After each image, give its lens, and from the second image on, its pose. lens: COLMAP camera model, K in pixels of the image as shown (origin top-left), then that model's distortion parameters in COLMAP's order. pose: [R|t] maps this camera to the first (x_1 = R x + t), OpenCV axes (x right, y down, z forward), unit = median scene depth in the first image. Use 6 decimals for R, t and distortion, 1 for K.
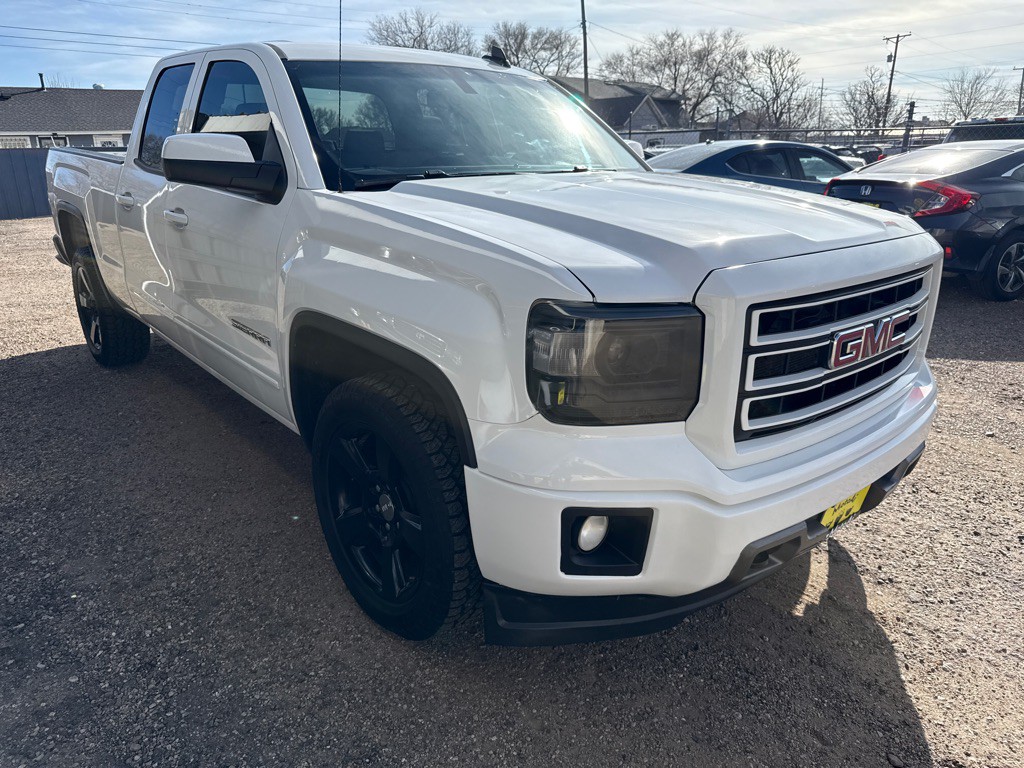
lens RADIAL K [[729.1, 0, 512.0], [0, 729.1, 384.0], [0, 0, 1]] dist [0.020715, -0.027037]
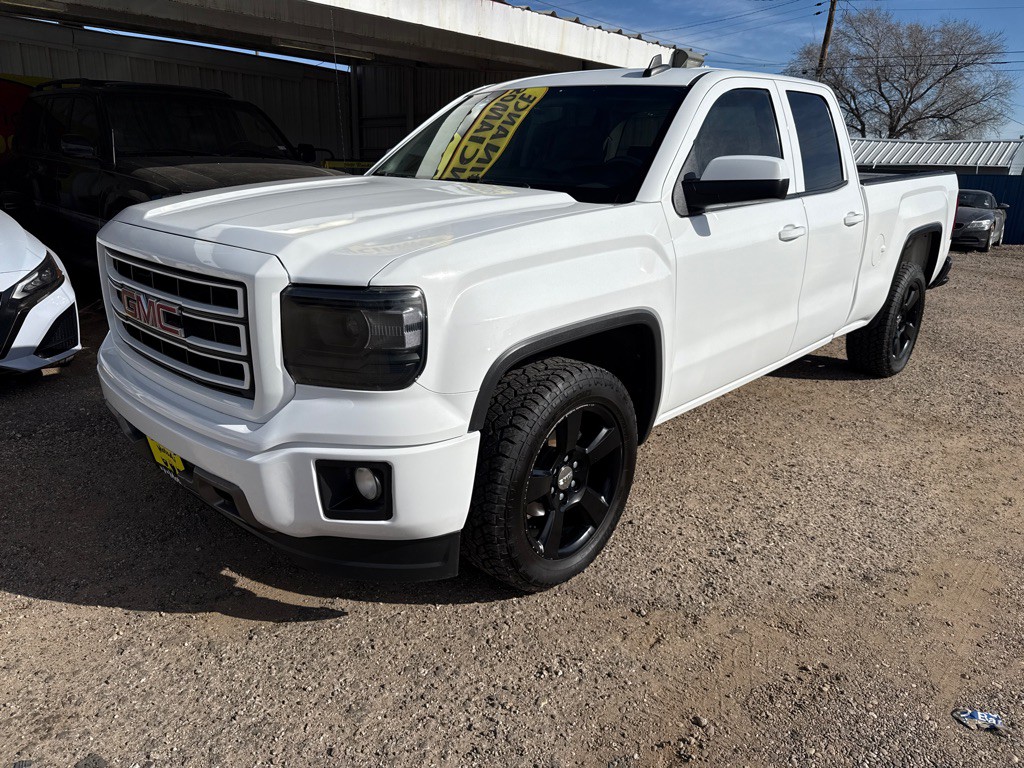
lens RADIAL K [[729.1, 0, 512.0], [0, 729.1, 384.0], [0, 0, 1]] dist [0.020715, -0.027037]
pose [[0.097604, 0.301968, -0.948308, 1.418121], [-0.340246, 0.905567, 0.253338, -0.375791], [0.935257, 0.297931, 0.191131, 1.132177]]
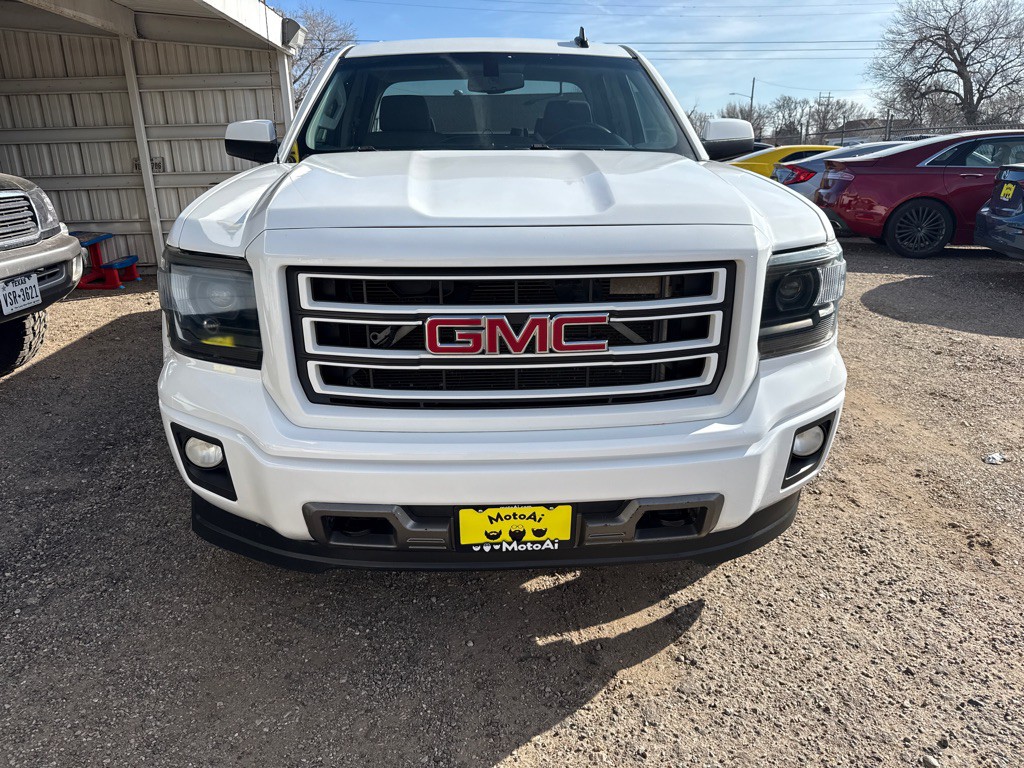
lens RADIAL K [[729.1, 0, 512.0], [0, 729.1, 384.0], [0, 0, 1]] dist [0.020715, -0.027037]
pose [[0.790420, 0.185807, -0.583705, 0.841613], [-0.182963, 0.981001, 0.064516, -0.048665], [0.584602, 0.055802, 0.809399, 0.242718]]
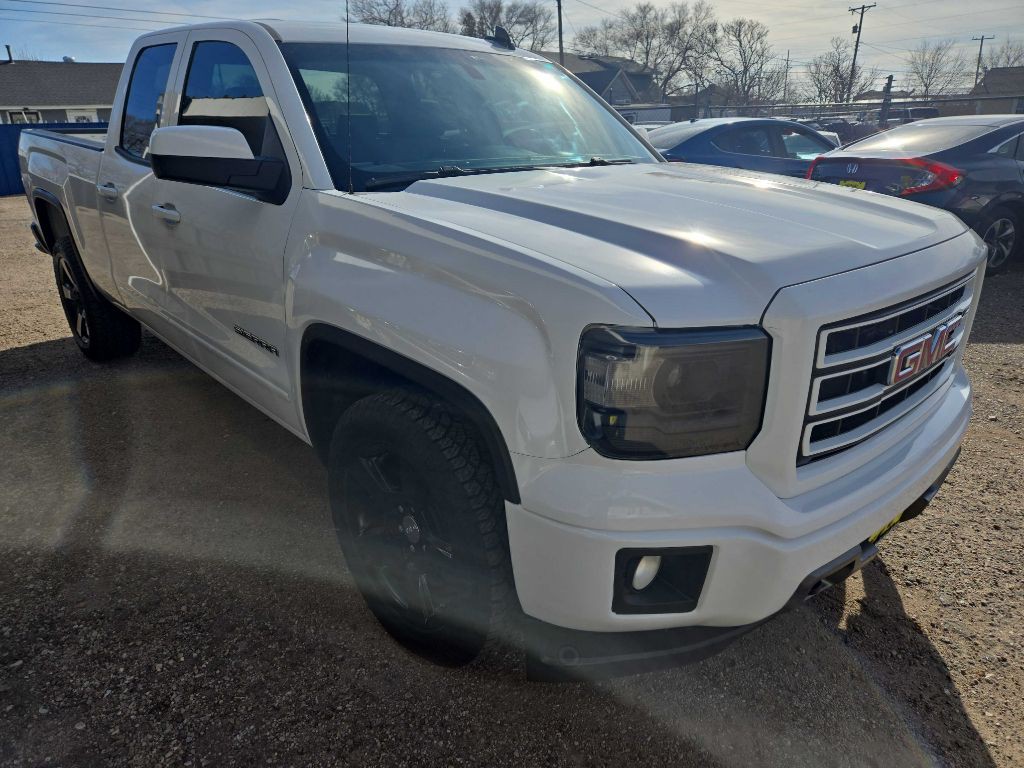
lens RADIAL K [[690.0, 0, 519.0], [0, 690.0, 392.6], [0, 0, 1]] dist [0.056797, -0.042151]
pose [[0.999101, -0.019467, 0.037652, -0.058944], [0.017248, 0.998145, 0.058389, -0.056445], [-0.038719, -0.057687, 0.997584, 0.097052]]
